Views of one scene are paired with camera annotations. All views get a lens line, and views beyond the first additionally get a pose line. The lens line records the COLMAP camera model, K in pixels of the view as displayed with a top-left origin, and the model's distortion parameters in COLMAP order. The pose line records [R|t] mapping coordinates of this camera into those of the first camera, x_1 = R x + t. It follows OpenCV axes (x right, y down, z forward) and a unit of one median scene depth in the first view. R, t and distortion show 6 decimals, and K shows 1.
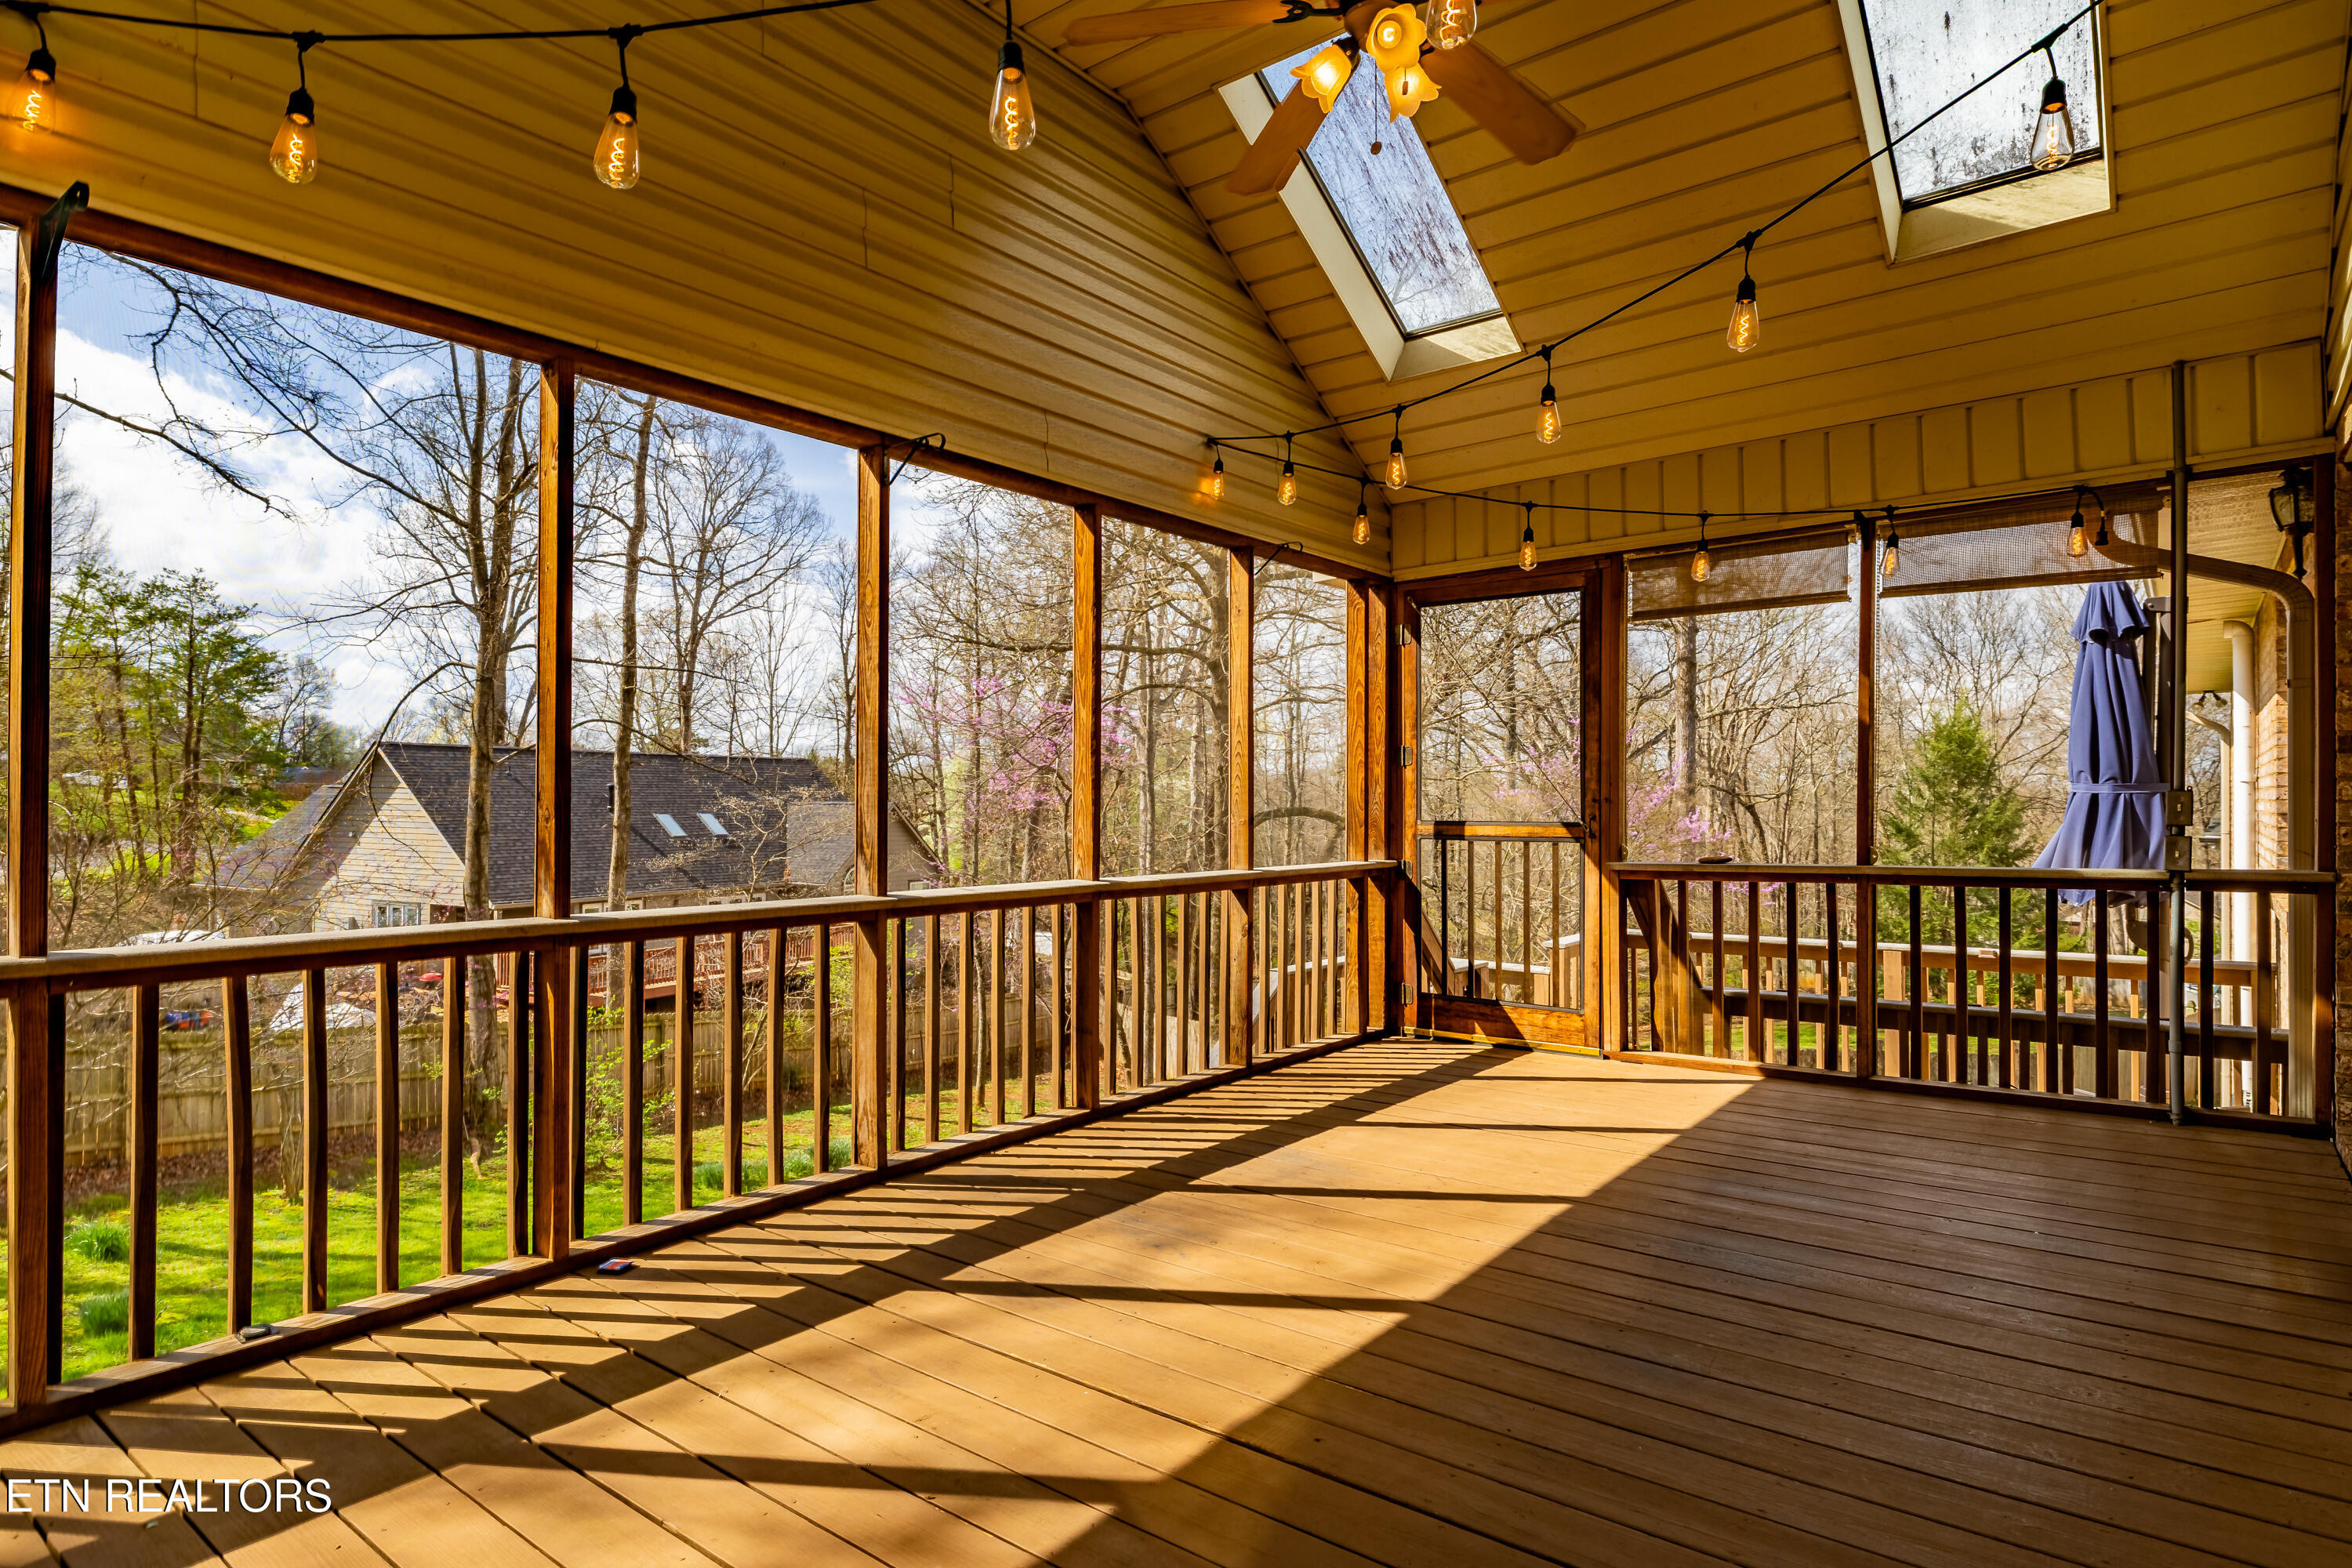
lens RADIAL K [[1266.6, 0, 1176.0], [0, 1266.6, 784.0], [0, 0, 1]] dist [0.000590, 0.000358]
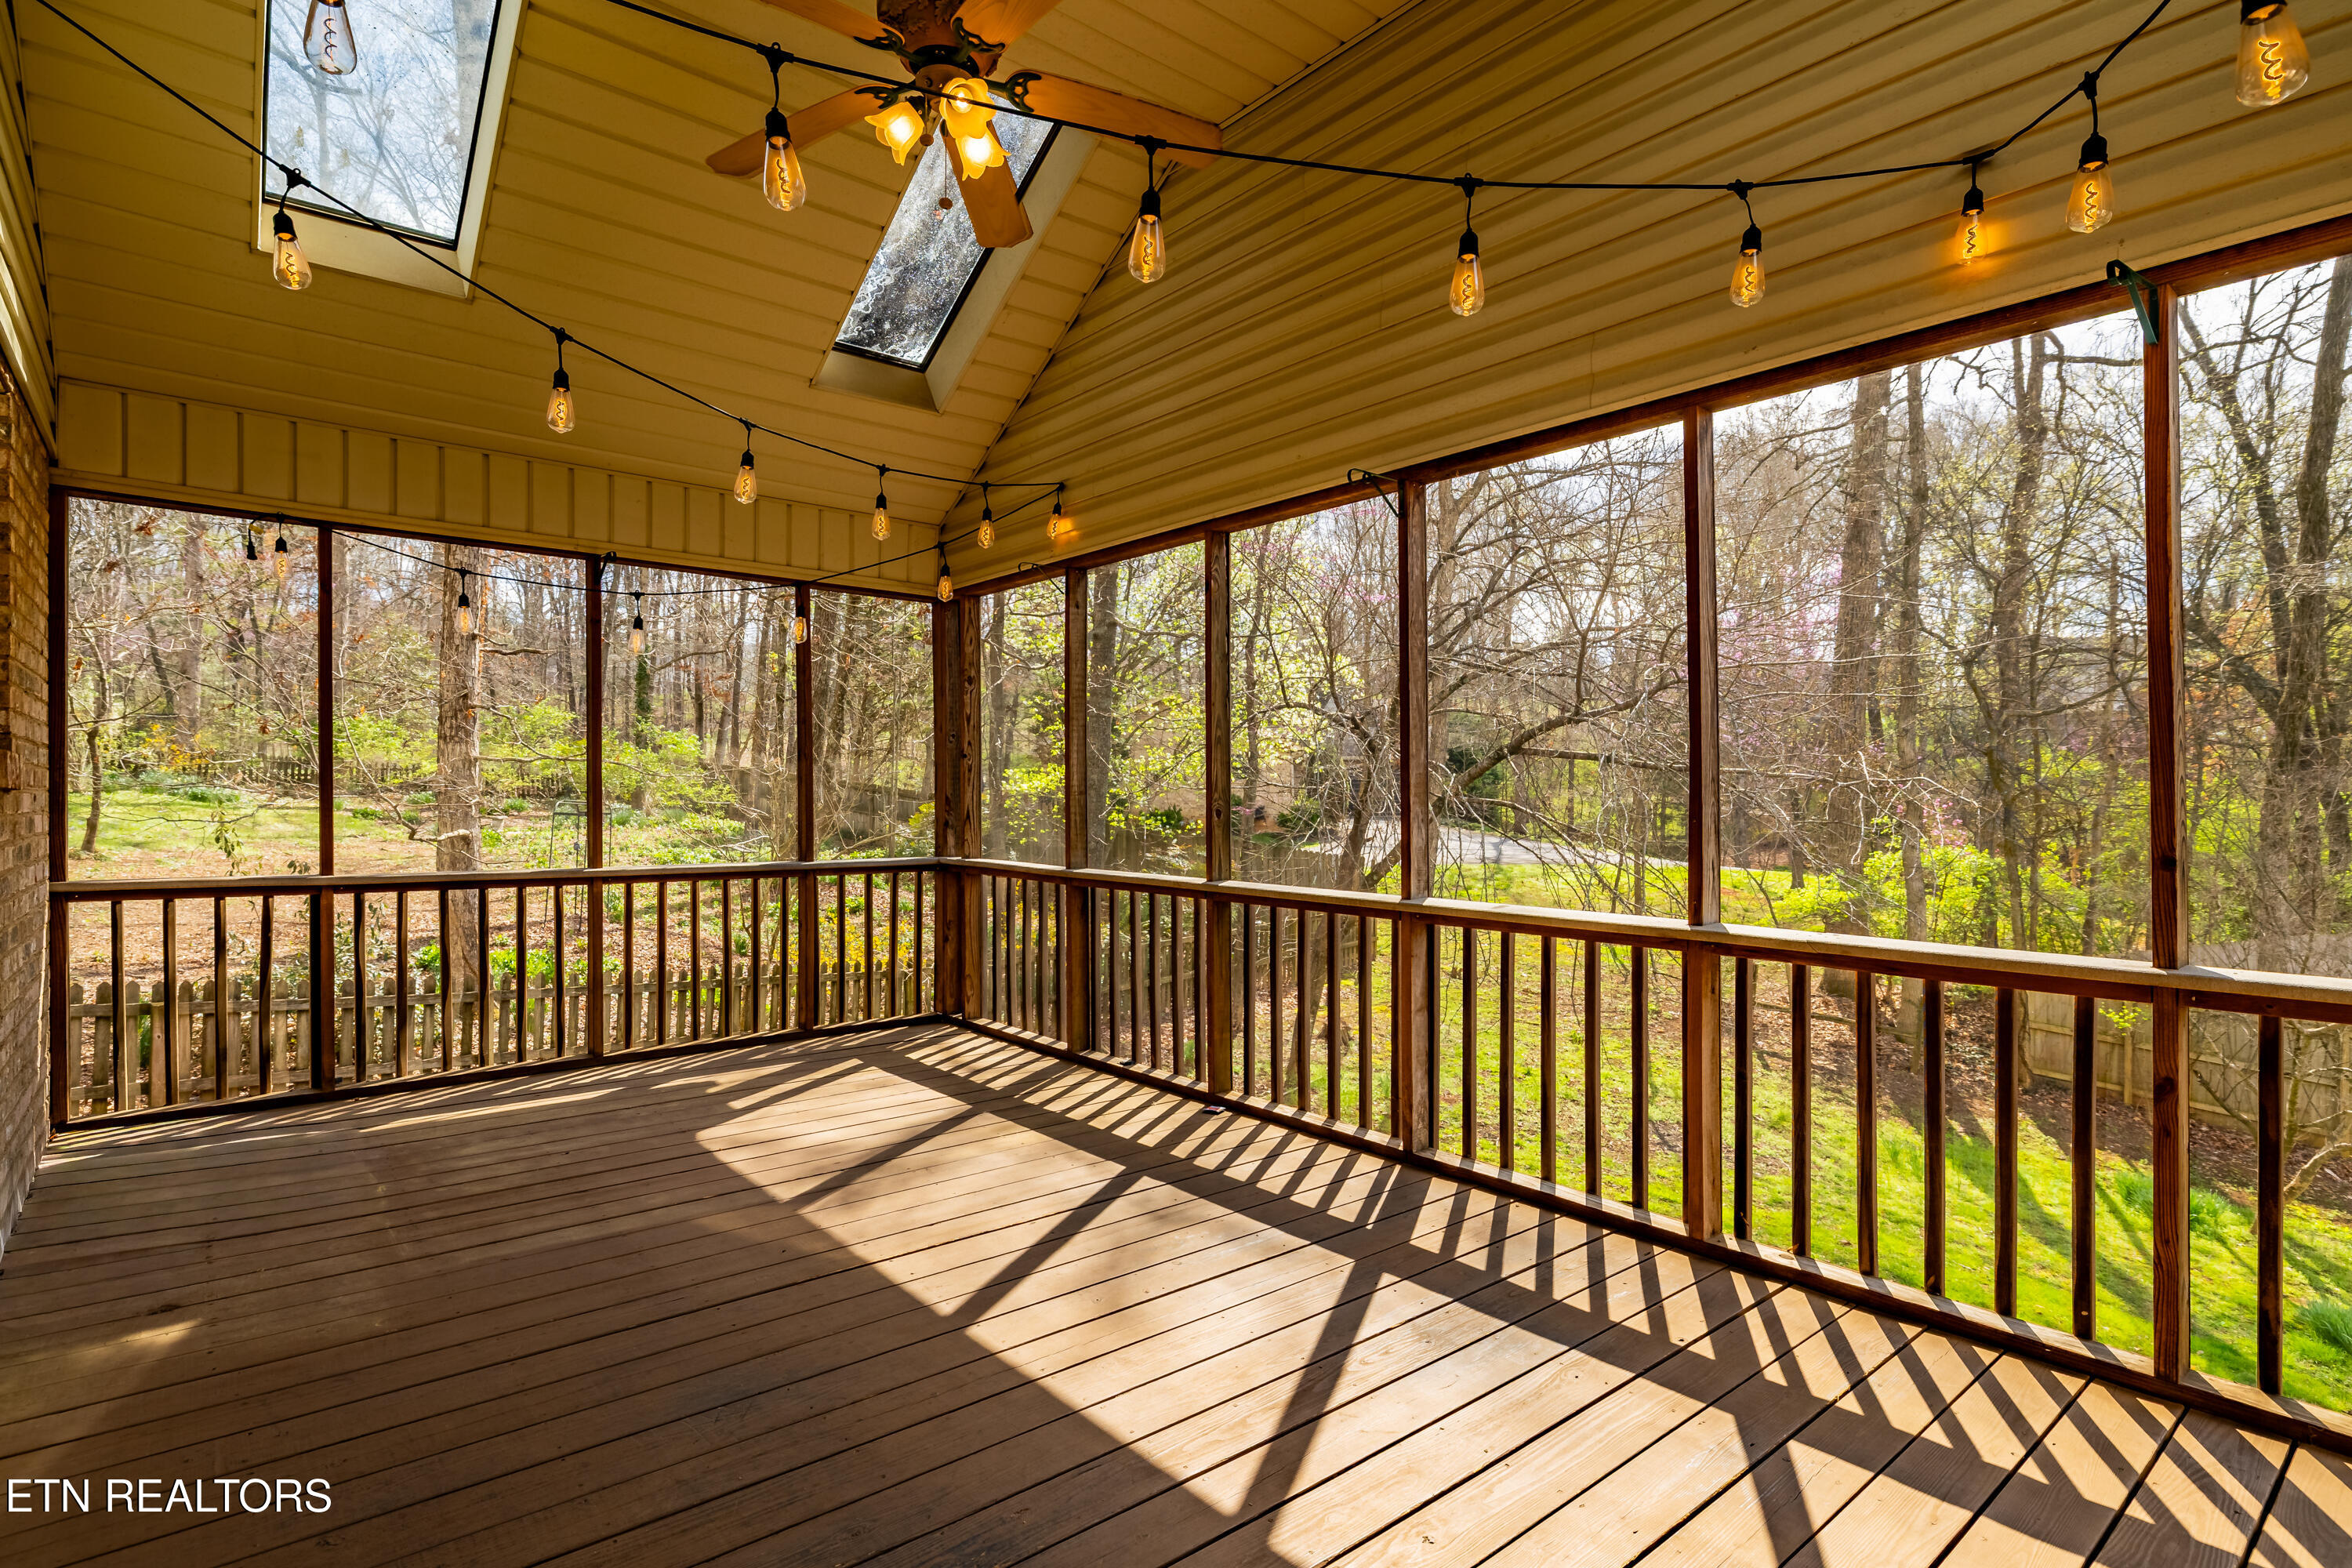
lens RADIAL K [[1190.5, 0, 1176.0], [0, 1190.5, 784.0], [0, 0, 1]] dist [0.048002, 0.000095]
pose [[-0.191609, -0.018556, -0.981296, 0.941232], [-0.006361, 0.999824, -0.017665, 0.013308], [0.981451, 0.002857, -0.191693, 1.176116]]
